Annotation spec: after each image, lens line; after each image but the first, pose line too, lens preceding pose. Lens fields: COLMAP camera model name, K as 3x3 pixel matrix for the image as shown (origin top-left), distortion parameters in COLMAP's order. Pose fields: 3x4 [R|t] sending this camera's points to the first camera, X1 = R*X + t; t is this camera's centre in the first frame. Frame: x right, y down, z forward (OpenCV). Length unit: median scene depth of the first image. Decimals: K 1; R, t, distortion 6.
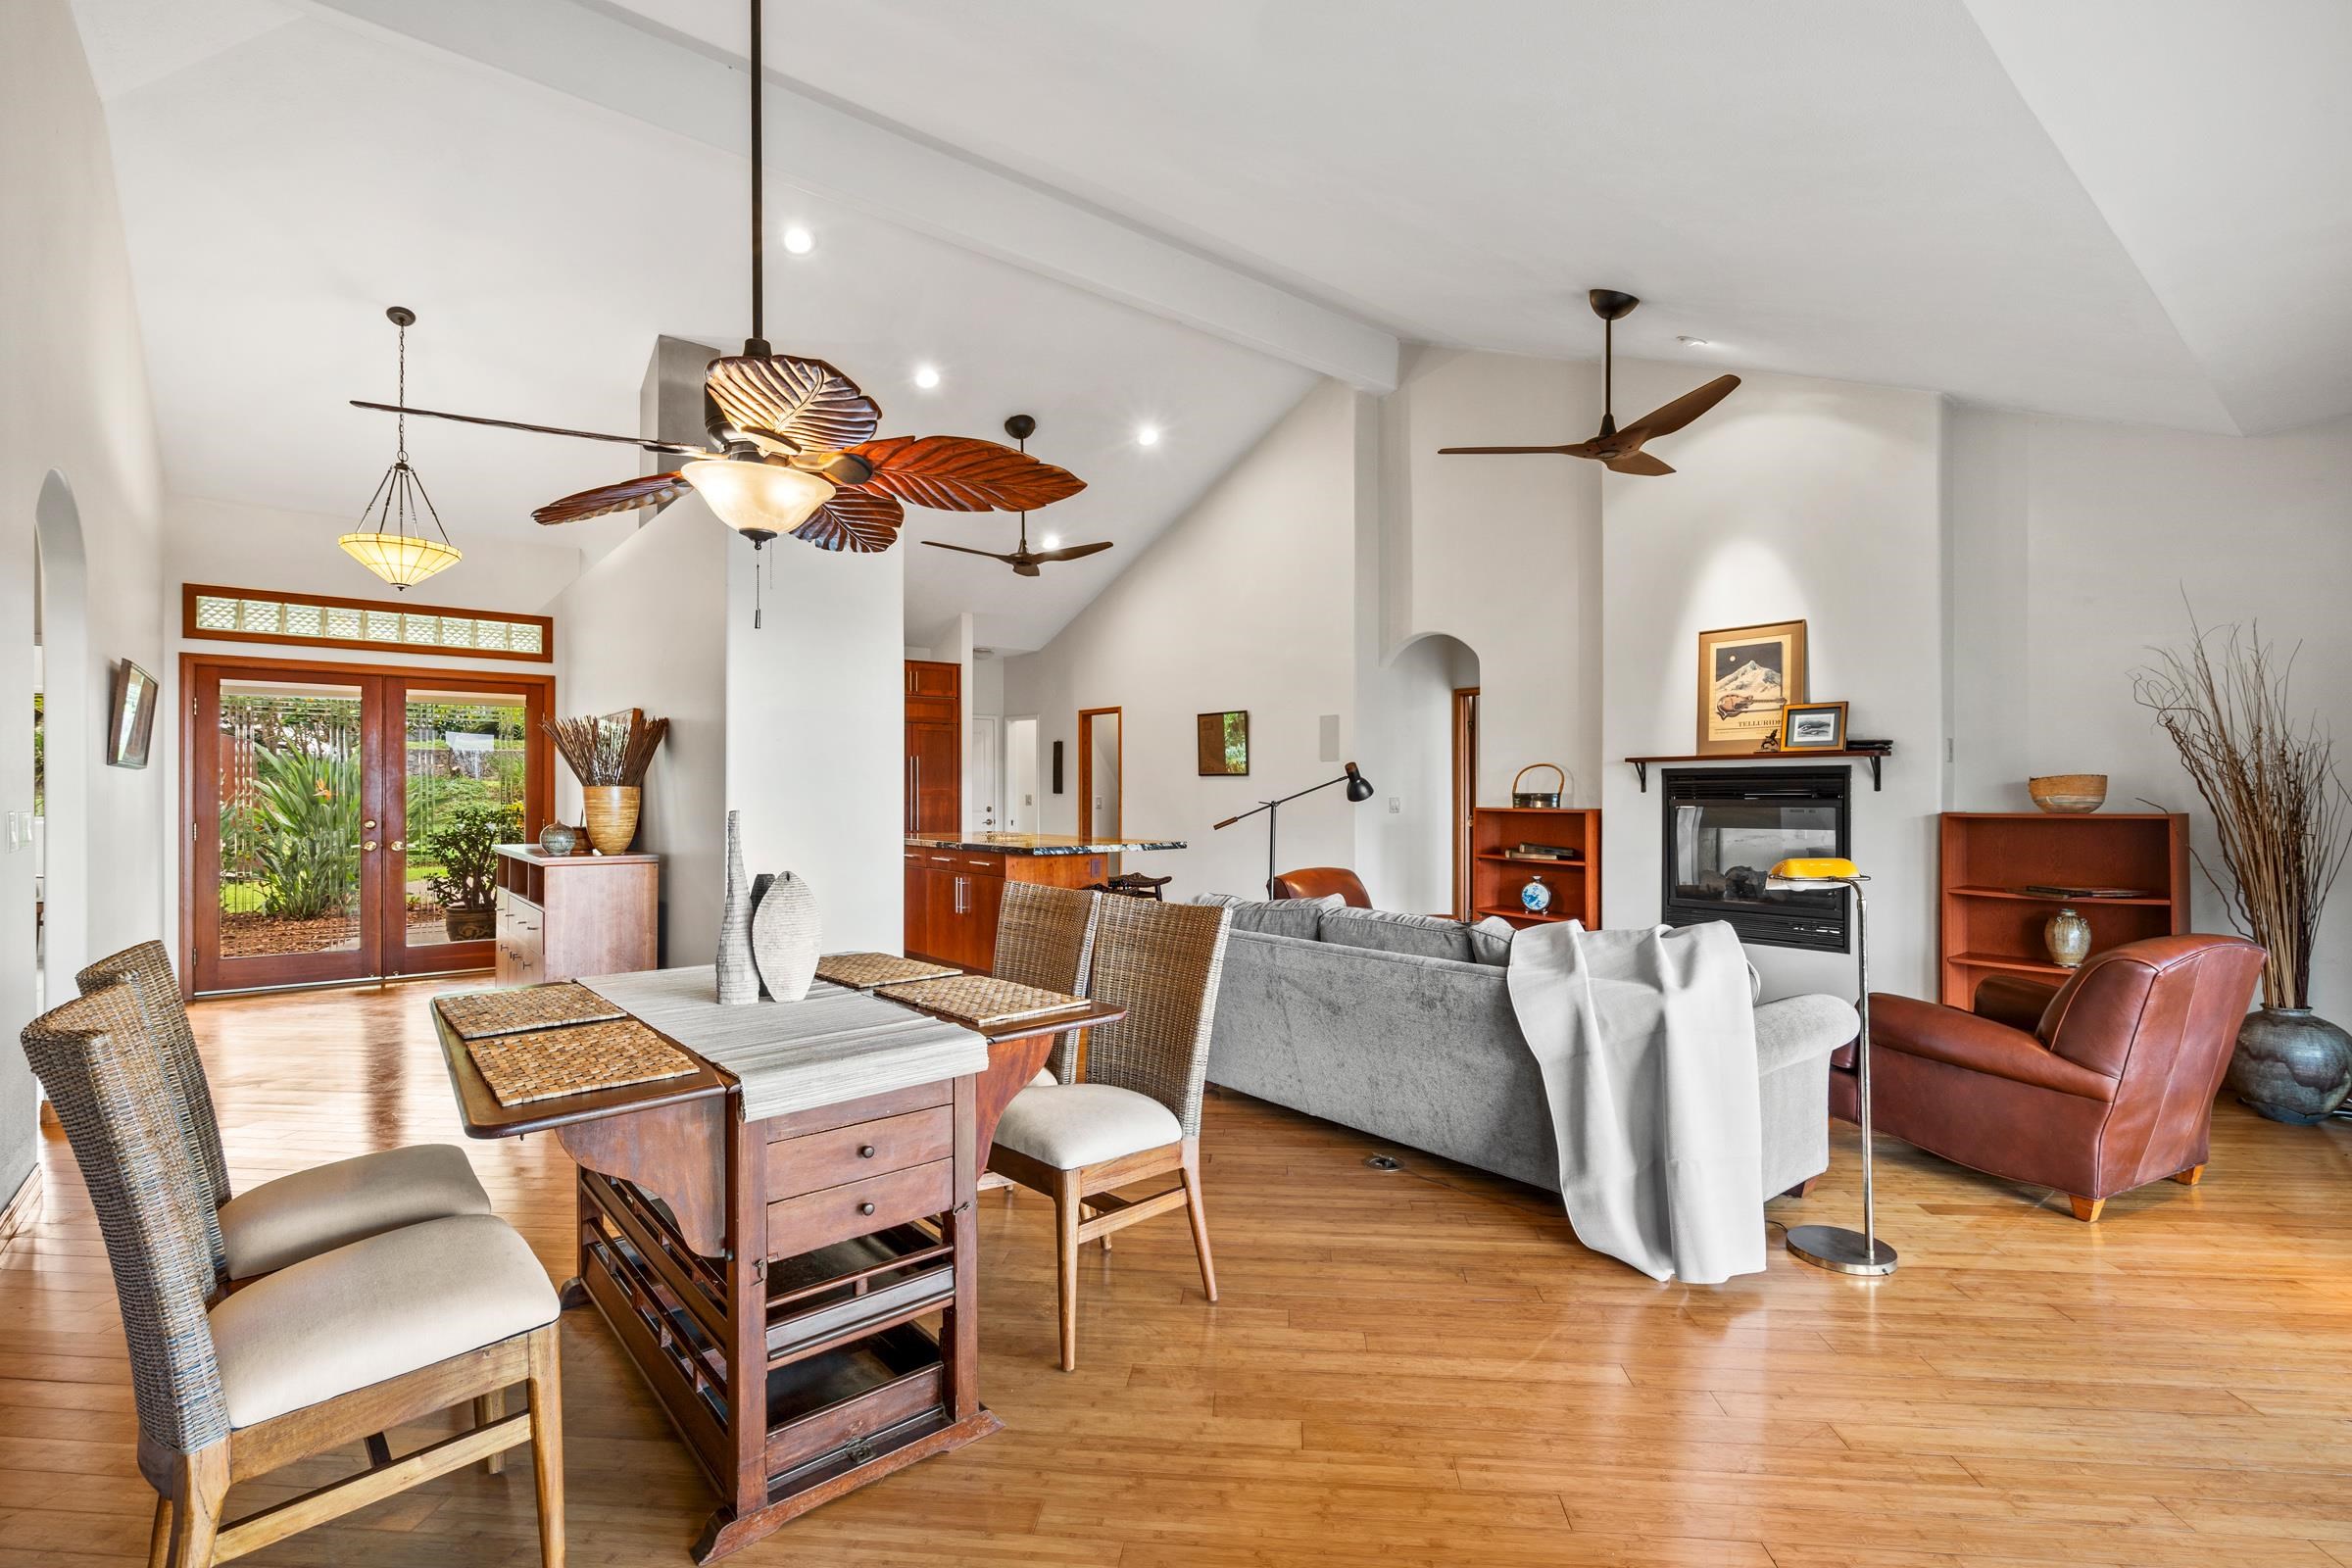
lens RADIAL K [[1058.6, 0, 1176.2], [0, 1058.6, 803.8], [0, 0, 1]] dist [-0.002840, 0.000765]
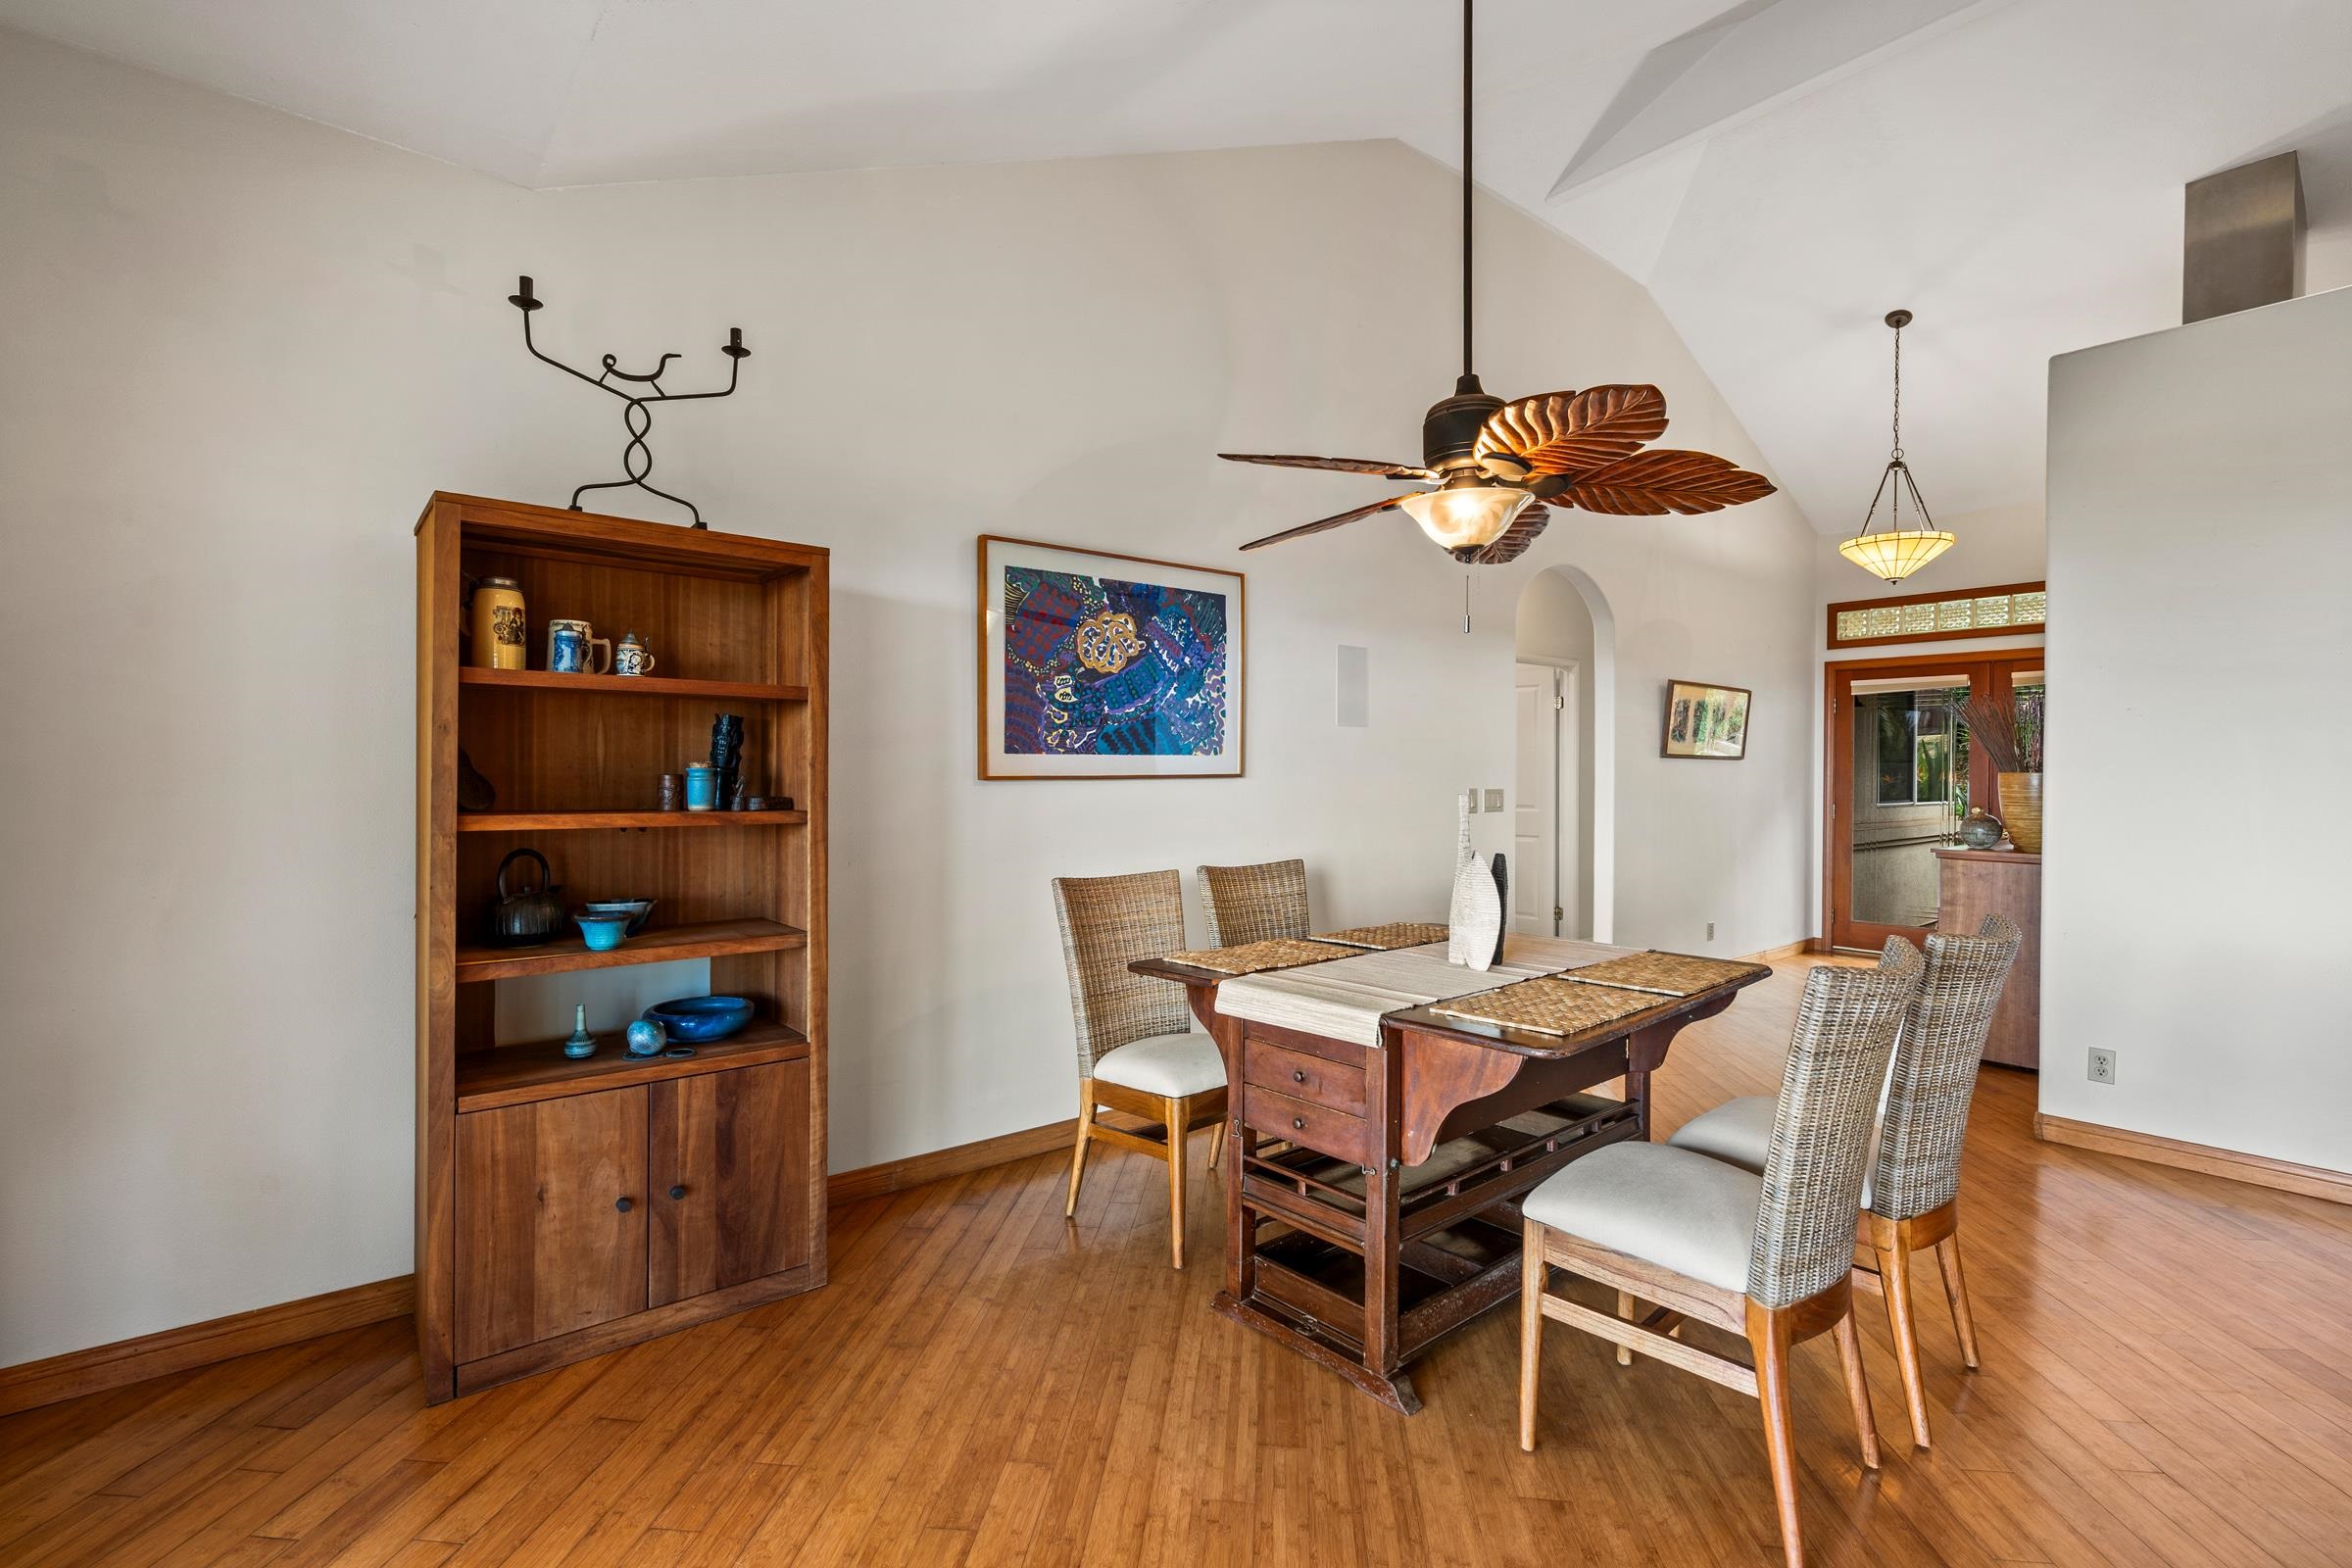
lens RADIAL K [[1058.6, 0, 1151.8], [0, 1058.6, 779.8], [0, 0, 1]] dist [-0.002840, 0.000765]
pose [[0.001727, 0.005614, -0.999983, 0.254911], [-0.014745, 0.999876, 0.005588, -0.004398], [0.999890, 0.014735, 0.001809, 0.229151]]
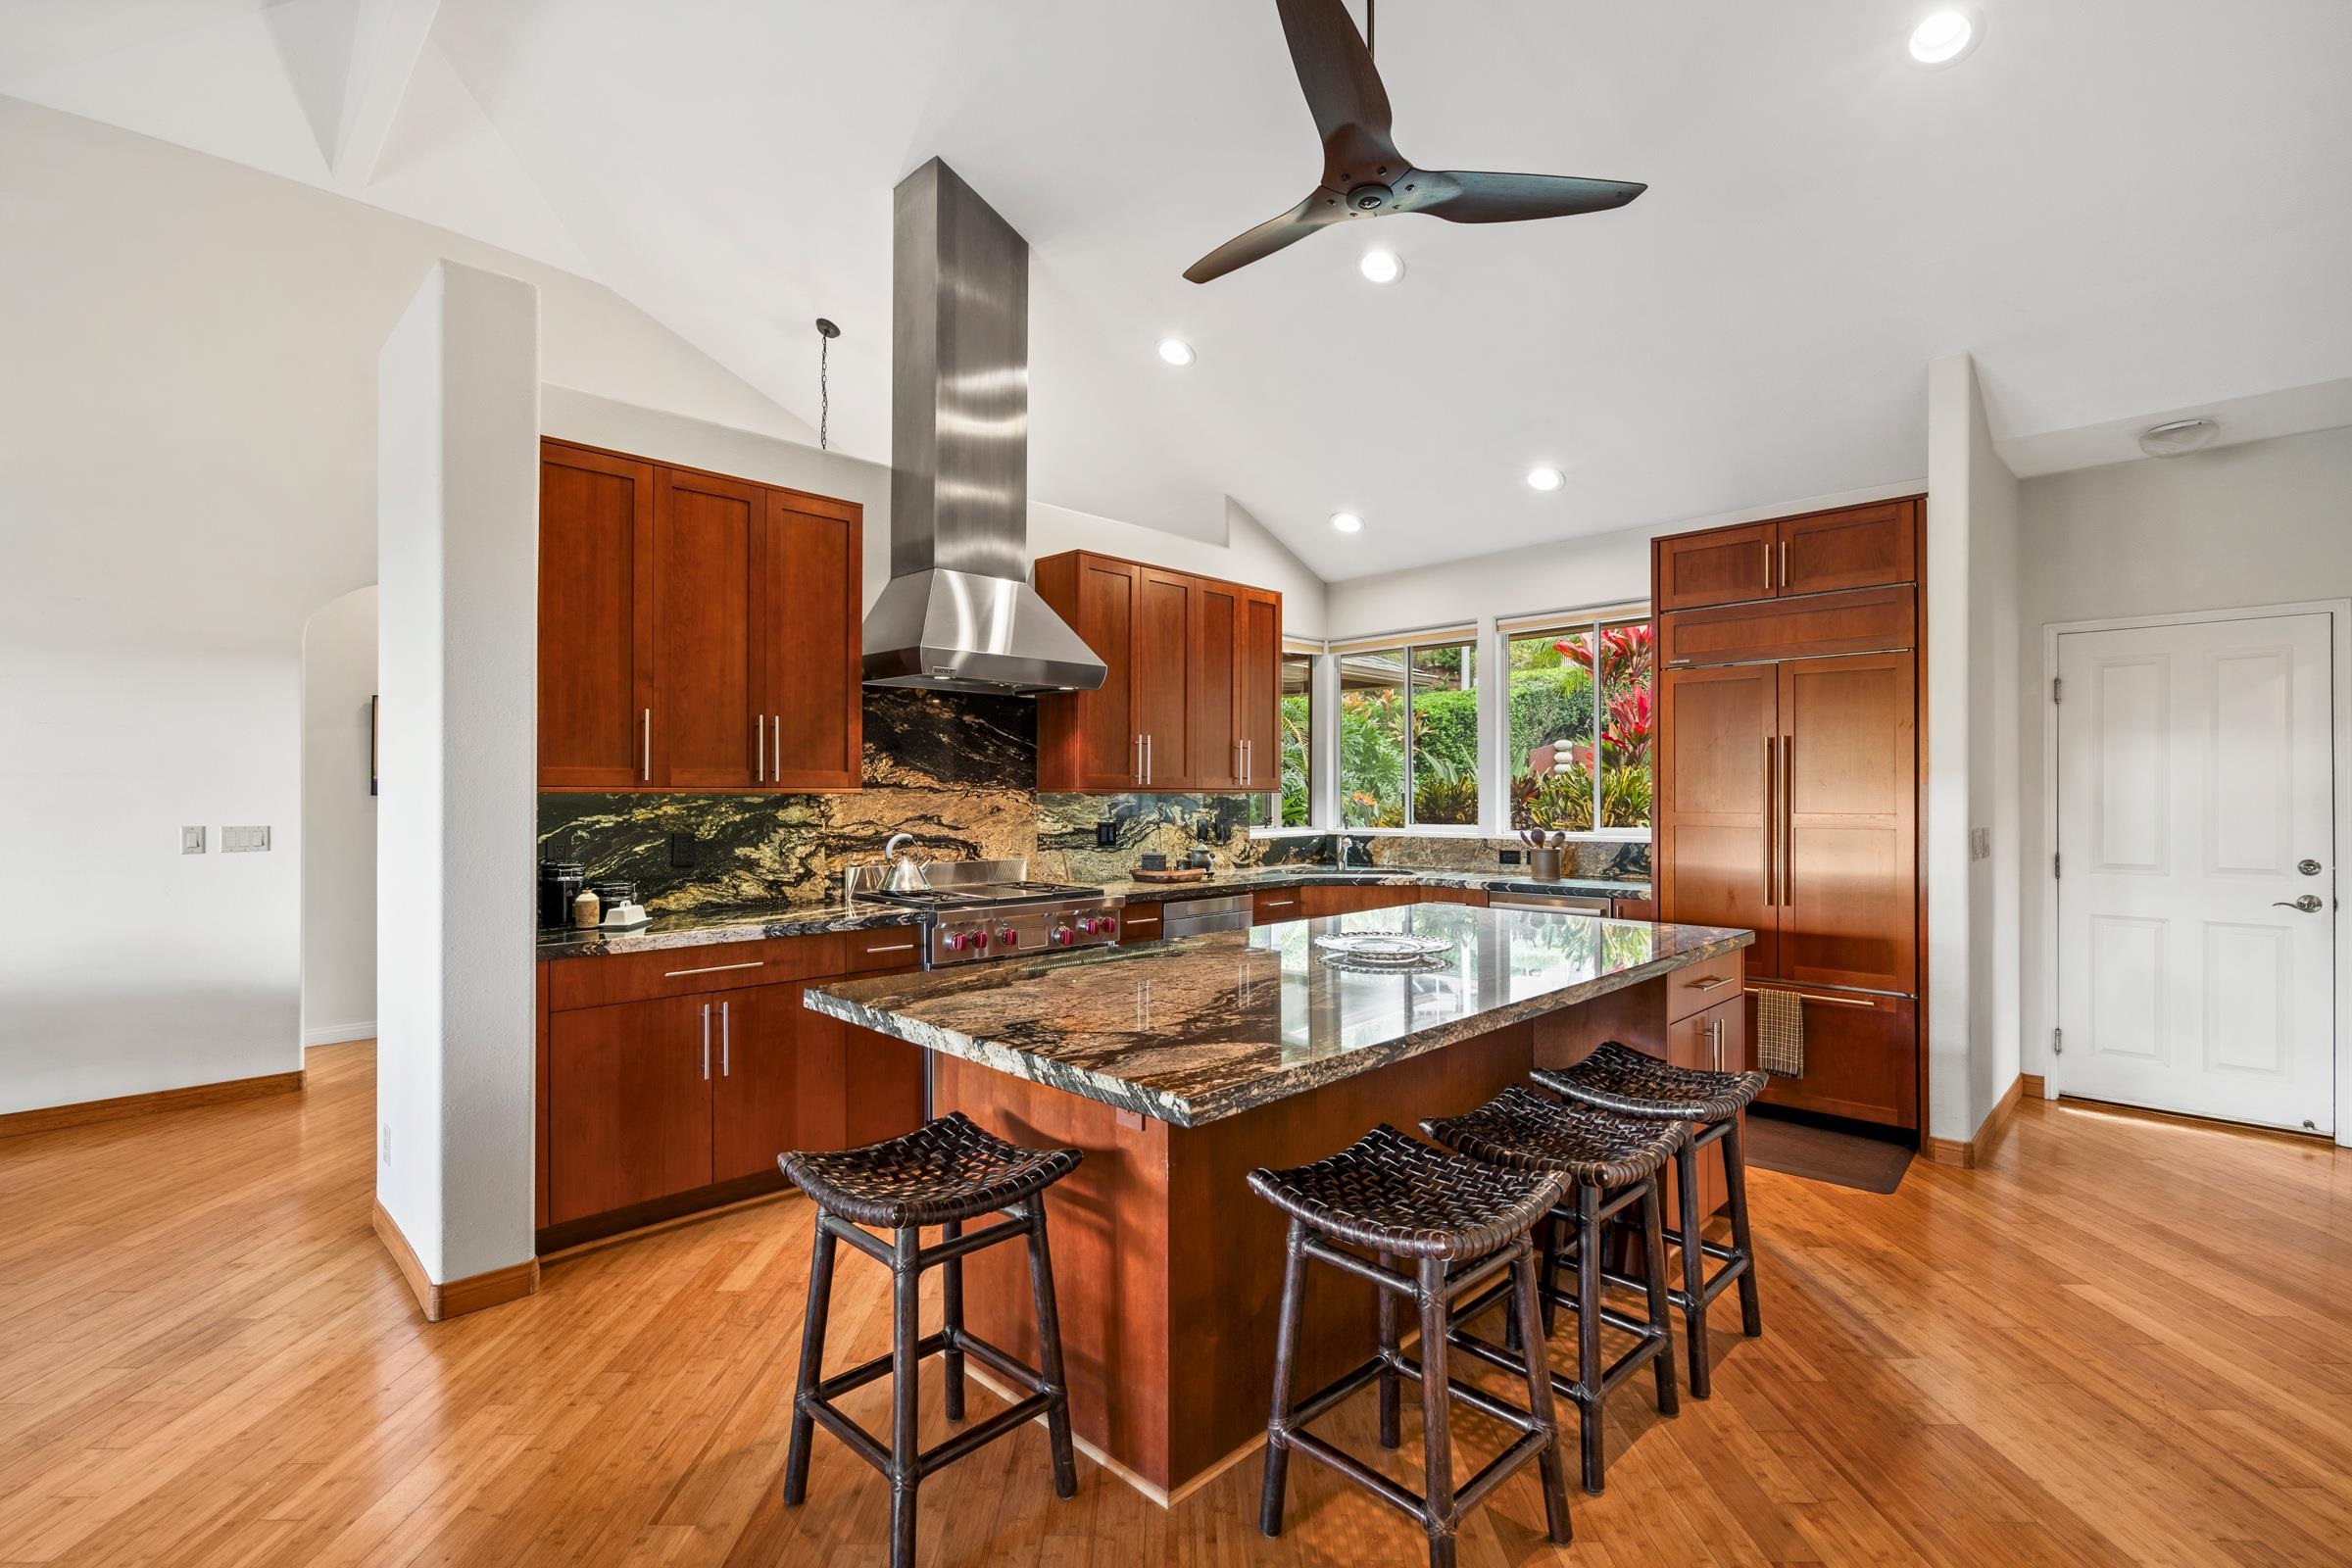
lens RADIAL K [[1058.6, 0, 1176.3], [0, 1058.6, 785.5], [0, 0, 1]] dist [-0.002840, 0.000765]
pose [[0.103201, -0.001731, -0.994659, 0.240436], [-0.012431, 0.999918, -0.003030, -0.029534], [0.994583, 0.012677, 0.103171, 1.042038]]
